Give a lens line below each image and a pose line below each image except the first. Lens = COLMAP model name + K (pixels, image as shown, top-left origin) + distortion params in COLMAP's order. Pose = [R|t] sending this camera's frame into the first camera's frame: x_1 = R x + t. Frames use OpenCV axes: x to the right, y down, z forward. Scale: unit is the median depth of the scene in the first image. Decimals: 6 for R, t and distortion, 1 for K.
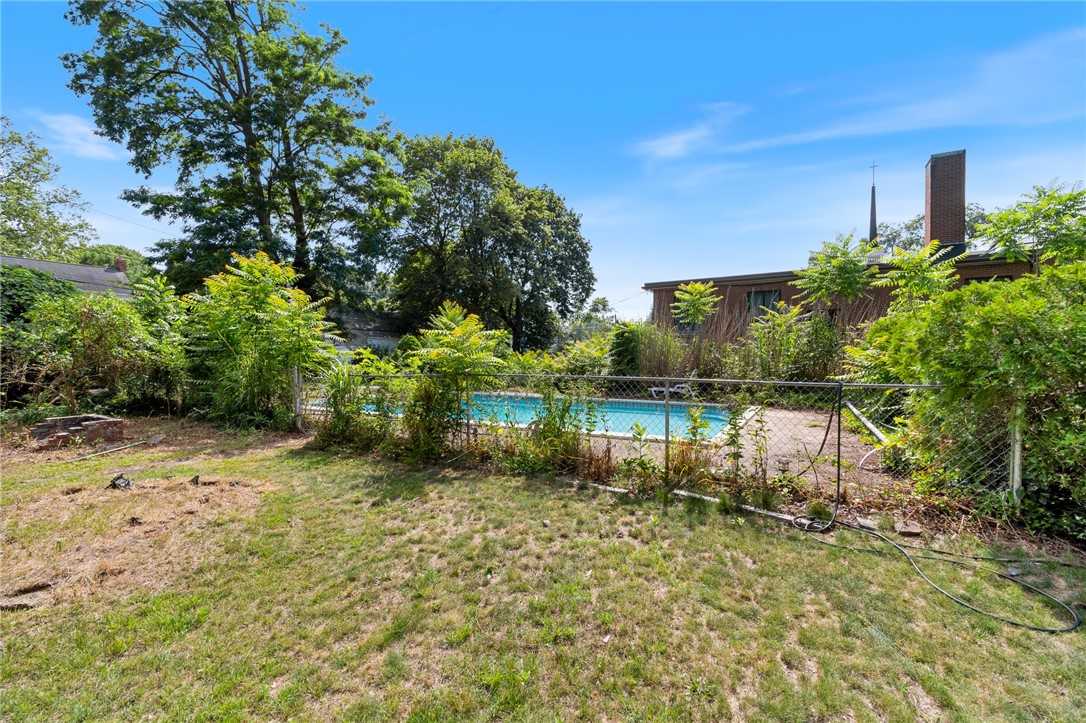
lens RADIAL K [[481.0, 0, 545.2], [0, 481.0, 362.8], [0, 0, 1]] dist [0.003943, -0.001048]
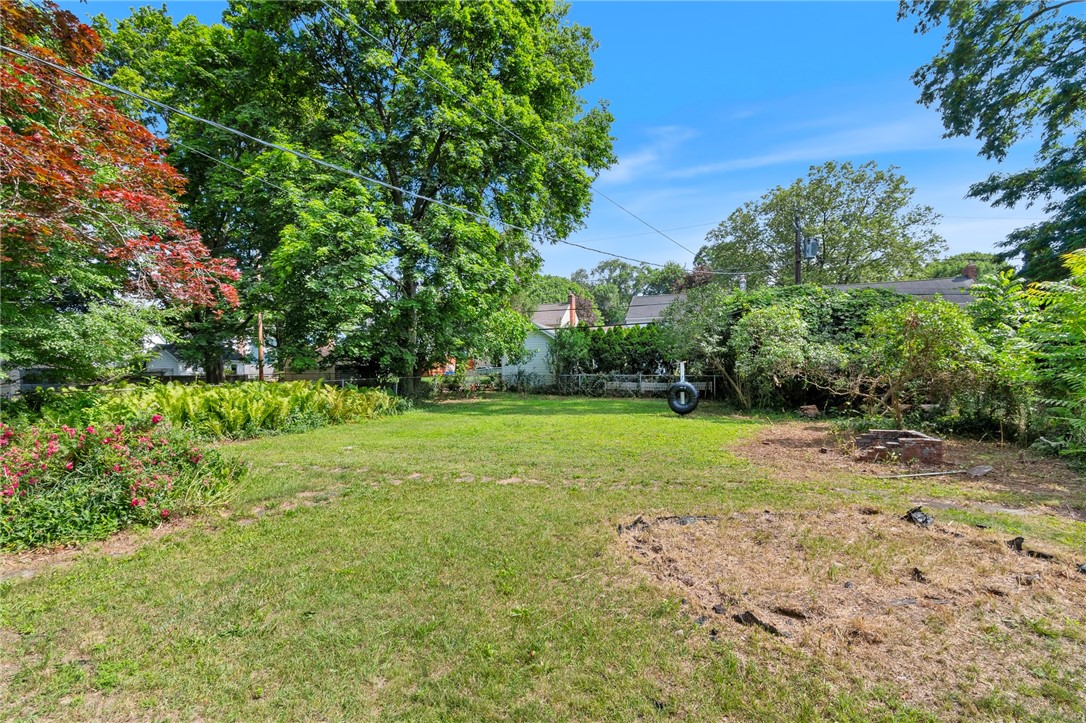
lens RADIAL K [[481.0, 0, 569.5], [0, 481.0, 384.7], [0, 0, 1]] dist [0.003943, -0.001048]
pose [[0.121913, 0.014820, -0.992430, -0.085047], [-0.009789, 0.999858, 0.013728, 0.010373], [0.992492, 0.008041, 0.122041, 0.189577]]
